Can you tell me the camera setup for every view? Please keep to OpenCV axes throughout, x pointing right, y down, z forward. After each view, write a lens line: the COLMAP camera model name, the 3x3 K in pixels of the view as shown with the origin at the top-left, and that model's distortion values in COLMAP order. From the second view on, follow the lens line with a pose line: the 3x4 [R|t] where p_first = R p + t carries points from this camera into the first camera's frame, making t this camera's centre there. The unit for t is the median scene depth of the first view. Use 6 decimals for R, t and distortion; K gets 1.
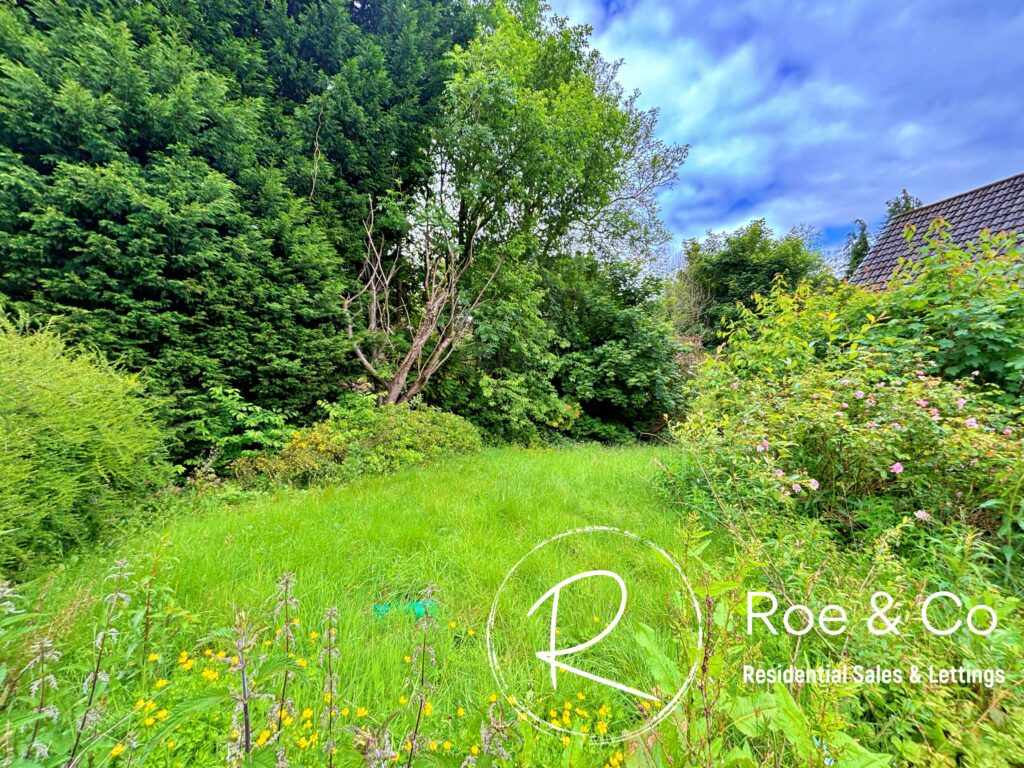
lens RADIAL K [[412.3, 0, 511.7], [0, 412.3, 394.8], [0, 0, 1]] dist [-0.003260, -0.000263]
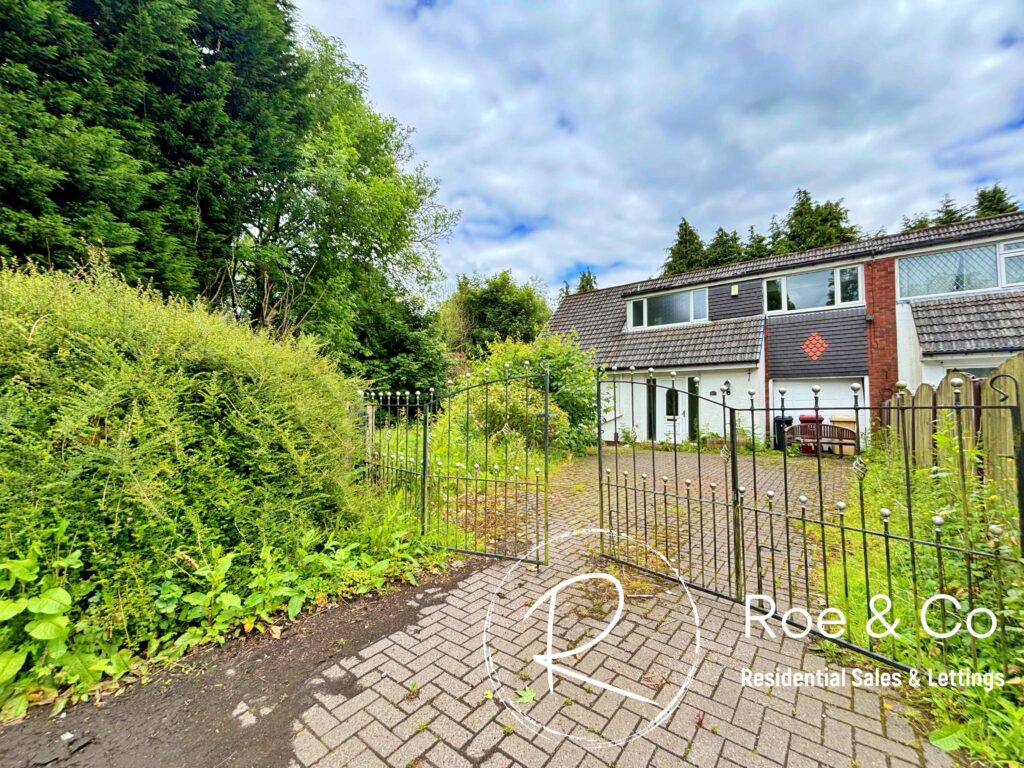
lens RADIAL K [[412.3, 0, 515.3], [0, 412.3, 386.7], [0, 0, 1]] dist [-0.003260, -0.000263]
pose [[0.860681, 0.025165, 0.508523, -0.148468], [-0.014493, 0.999584, -0.024936, 0.005782], [-0.508939, 0.014092, 0.860687, -0.408343]]
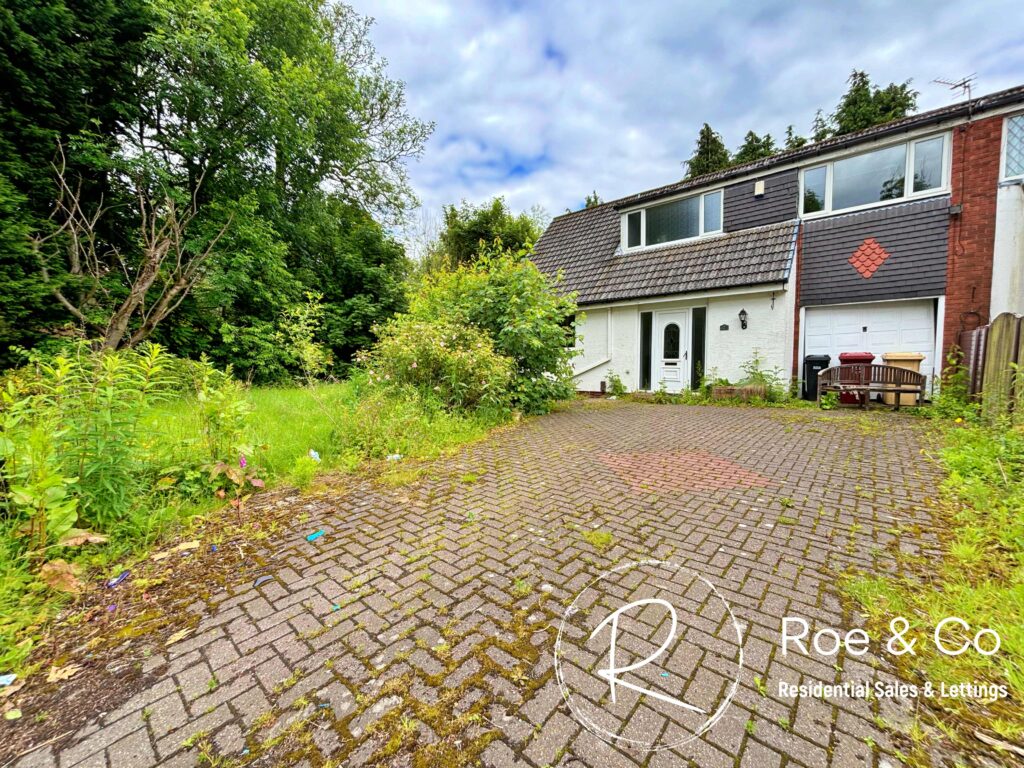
lens RADIAL K [[412.3, 0, 513.2], [0, 412.3, 388.9], [0, 0, 1]] dist [-0.003260, -0.000263]
pose [[0.886127, -0.059630, 0.459590, 0.090878], [0.012433, 0.994390, 0.105045, 0.019041], [-0.463275, -0.087369, 0.881897, -0.283475]]
